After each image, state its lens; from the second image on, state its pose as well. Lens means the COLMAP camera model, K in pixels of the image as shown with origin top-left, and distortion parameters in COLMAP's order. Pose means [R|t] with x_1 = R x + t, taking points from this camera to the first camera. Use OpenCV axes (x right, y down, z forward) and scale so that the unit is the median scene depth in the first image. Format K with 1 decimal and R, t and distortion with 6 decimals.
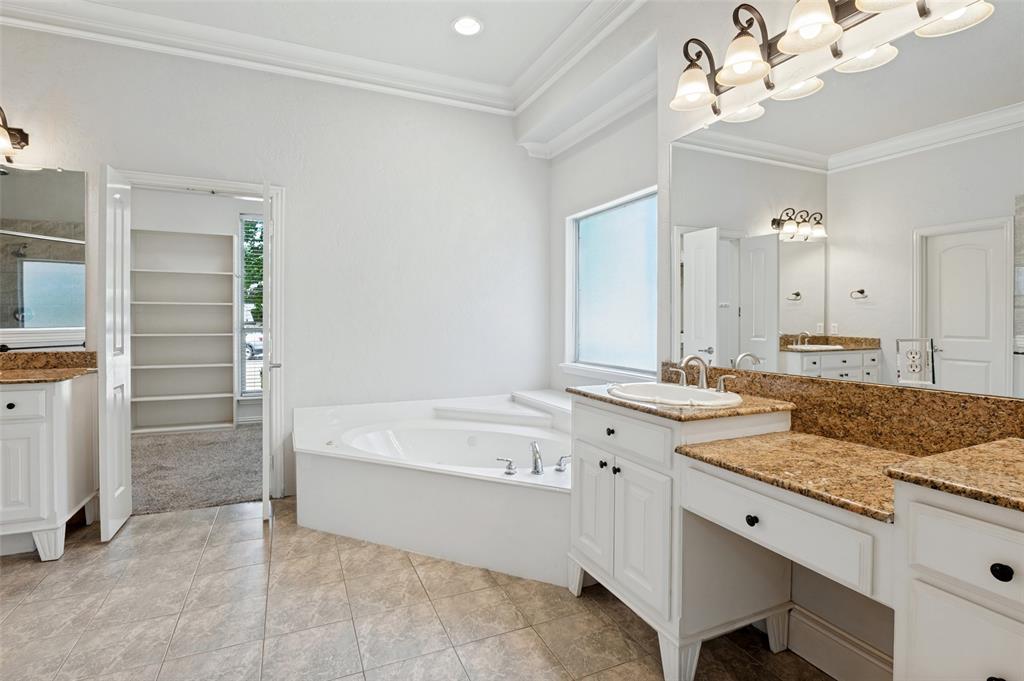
lens RADIAL K [[490.9, 0, 515.0], [0, 490.9, 321.6], [0, 0, 1]] dist [-0.004076, -0.000592]
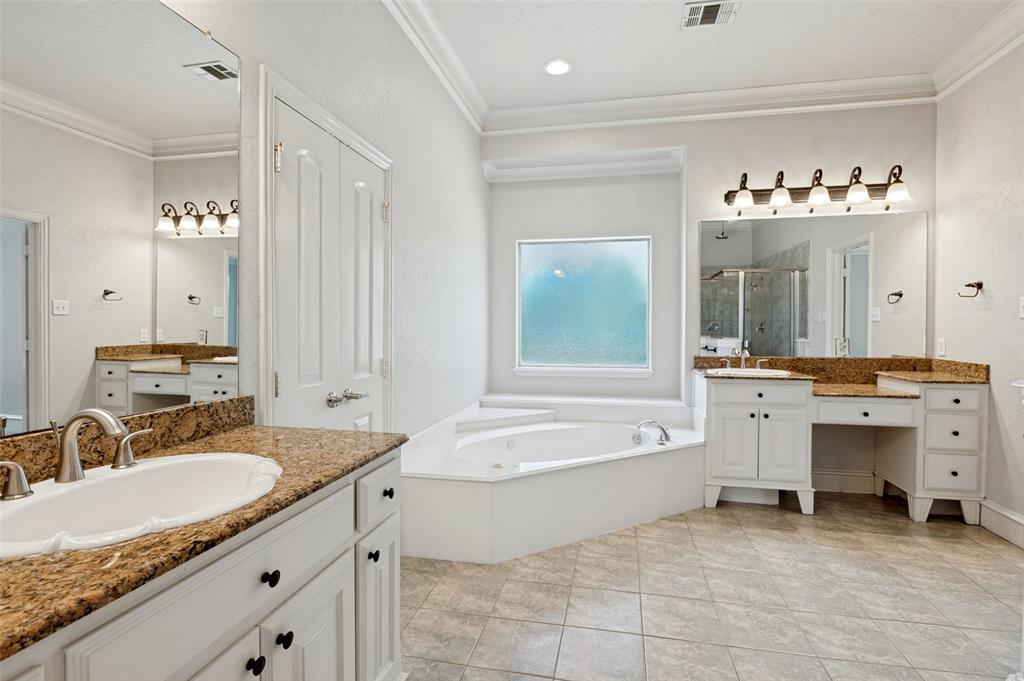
lens RADIAL K [[490.9, 0, 517.8], [0, 490.9, 334.8], [0, 0, 1]] dist [-0.004076, -0.000592]
pose [[0.589290, -0.014831, 0.807786, -1.381555], [0.003355, 0.999868, 0.015911, -0.016783], [-0.807915, -0.006666, 0.589262, 0.541351]]
